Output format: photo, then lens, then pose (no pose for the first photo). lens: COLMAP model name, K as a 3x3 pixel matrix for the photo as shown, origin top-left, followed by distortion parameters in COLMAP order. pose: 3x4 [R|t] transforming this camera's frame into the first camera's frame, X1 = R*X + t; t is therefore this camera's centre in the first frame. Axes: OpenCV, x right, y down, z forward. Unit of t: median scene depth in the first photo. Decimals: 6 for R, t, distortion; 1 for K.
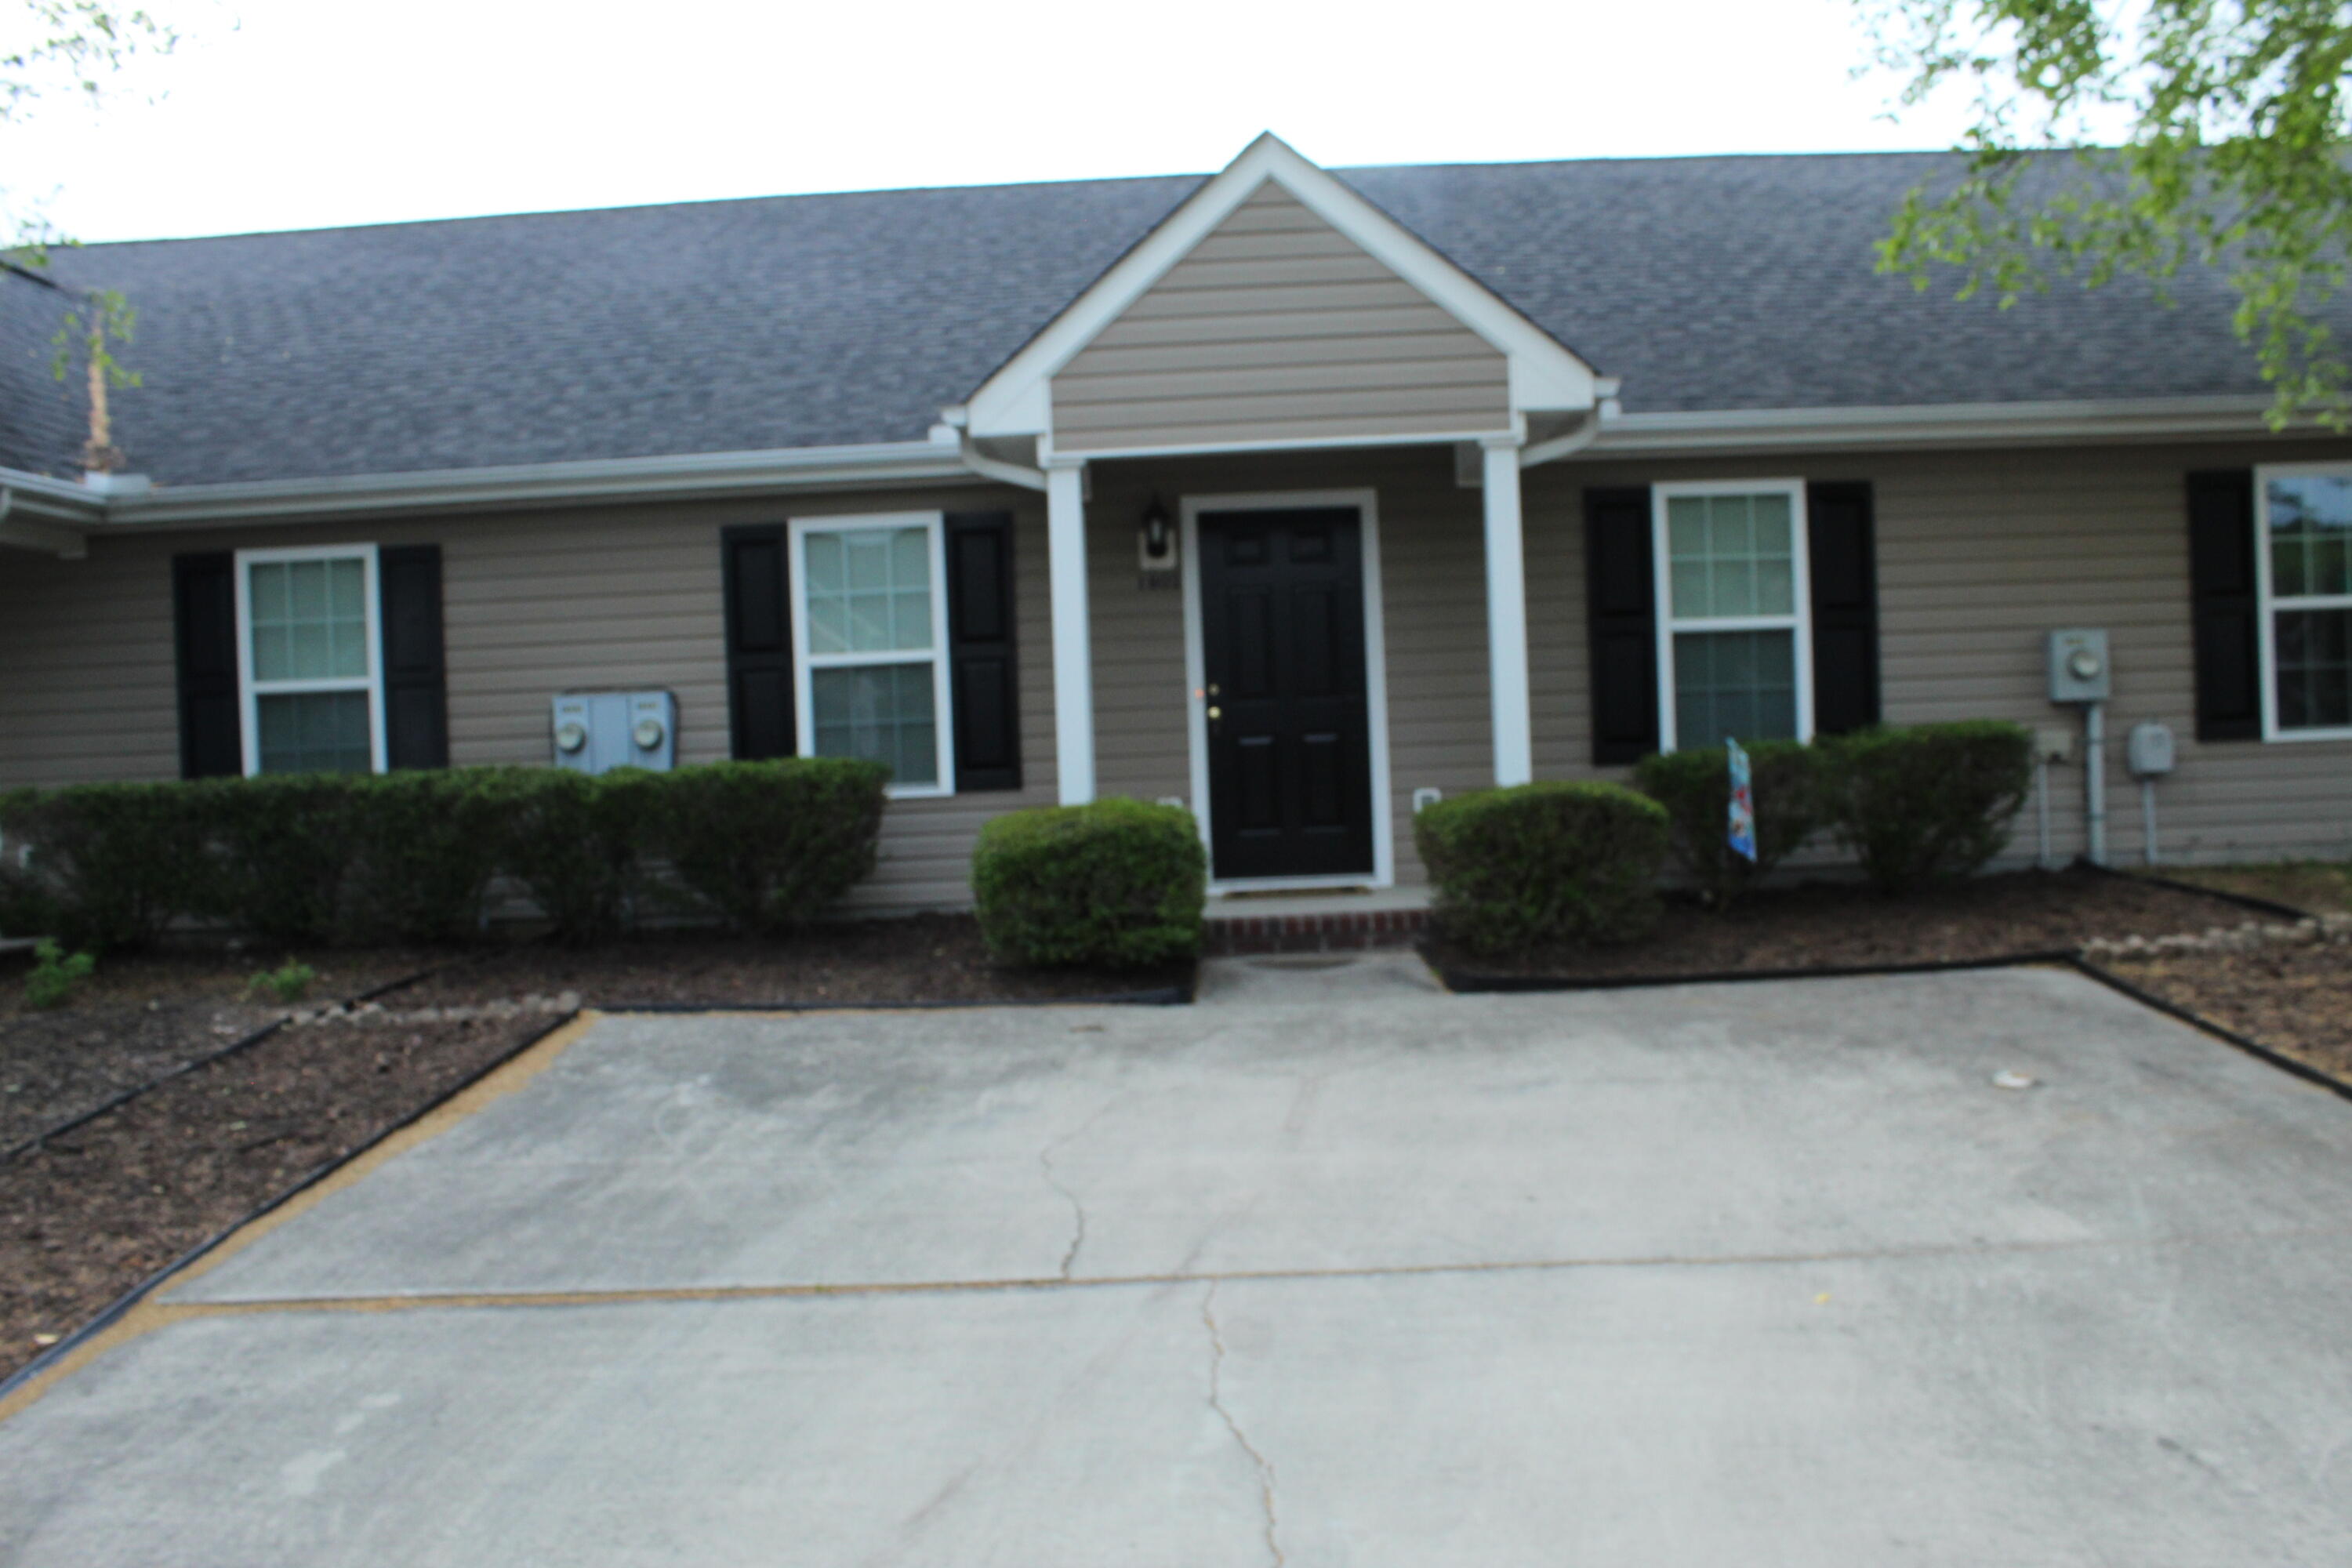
lens RADIAL K [[1972.5, 0, 1185.7], [0, 1972.5, 769.9], [0, 0, 1]] dist [-0.172327, 0.156646]
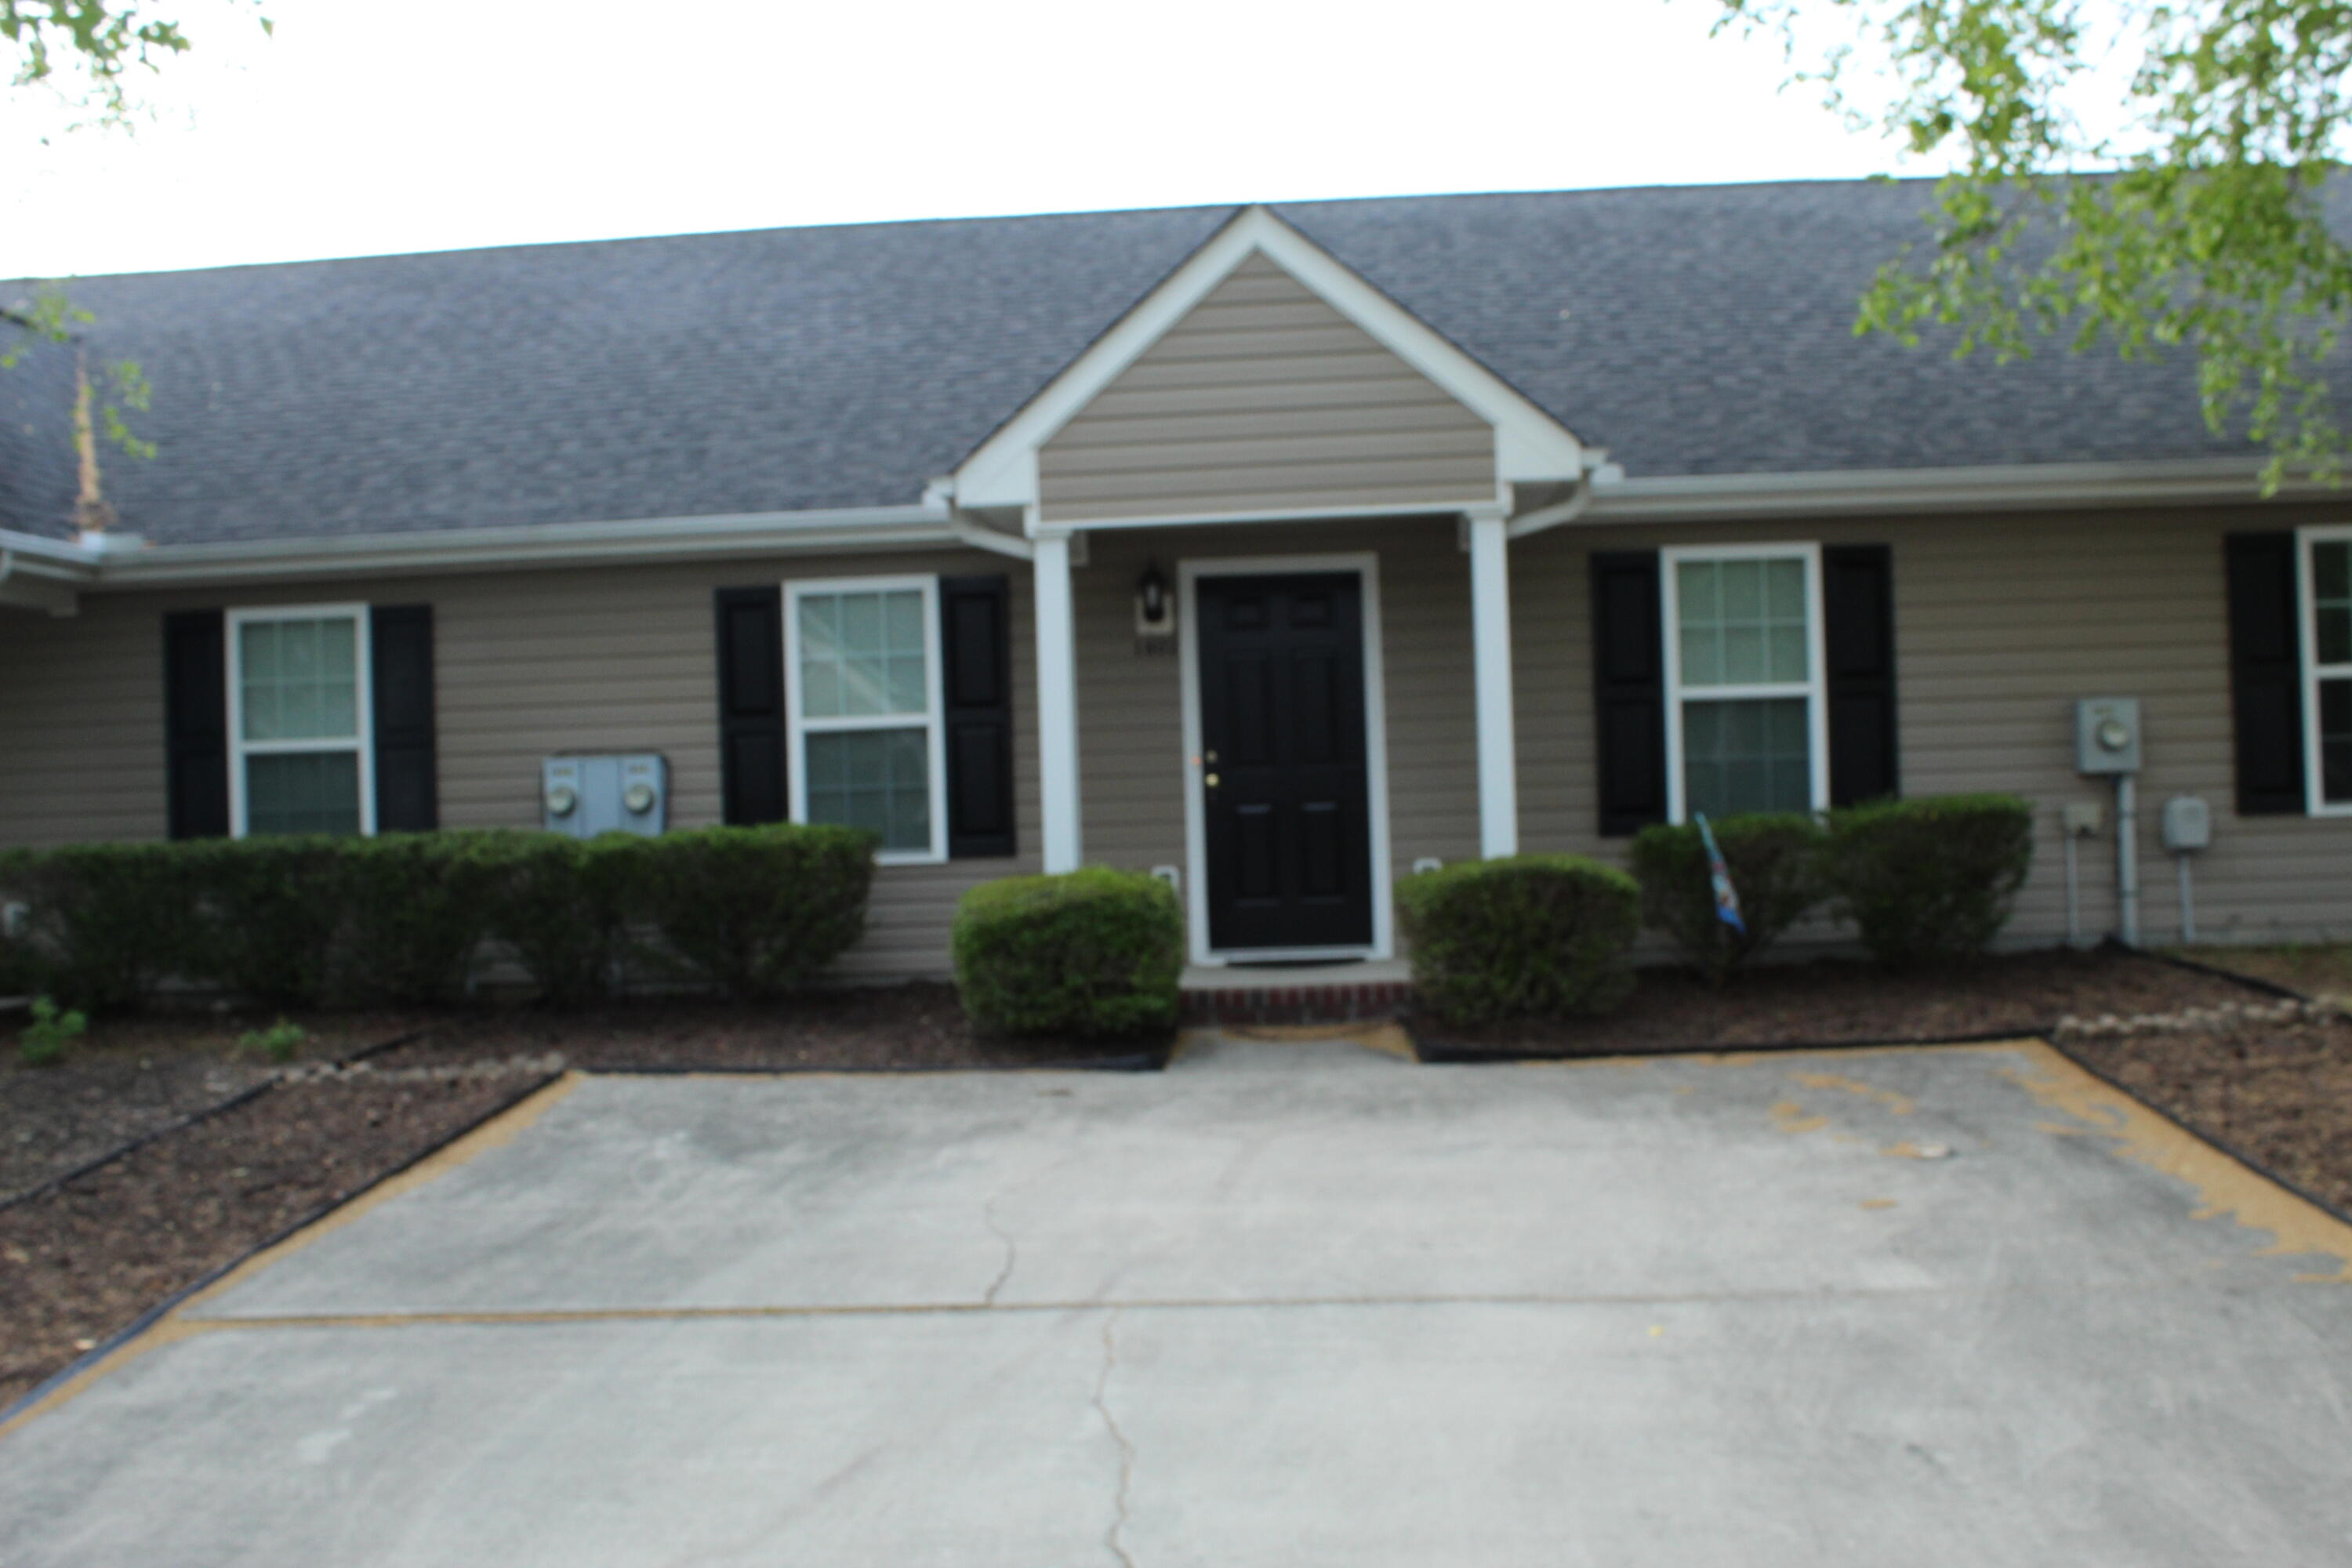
lens RADIAL K [[2242.8, 0, 1176.0], [0, 2242.8, 784.0], [0, 0, 1]] dist [-0.146496, 0.134506]
pose [[0.999195, 0.006465, -0.039598, 0.048013], [-0.007224, 0.999792, -0.019055, -0.006714], [0.039466, 0.019326, 0.999034, -0.138428]]
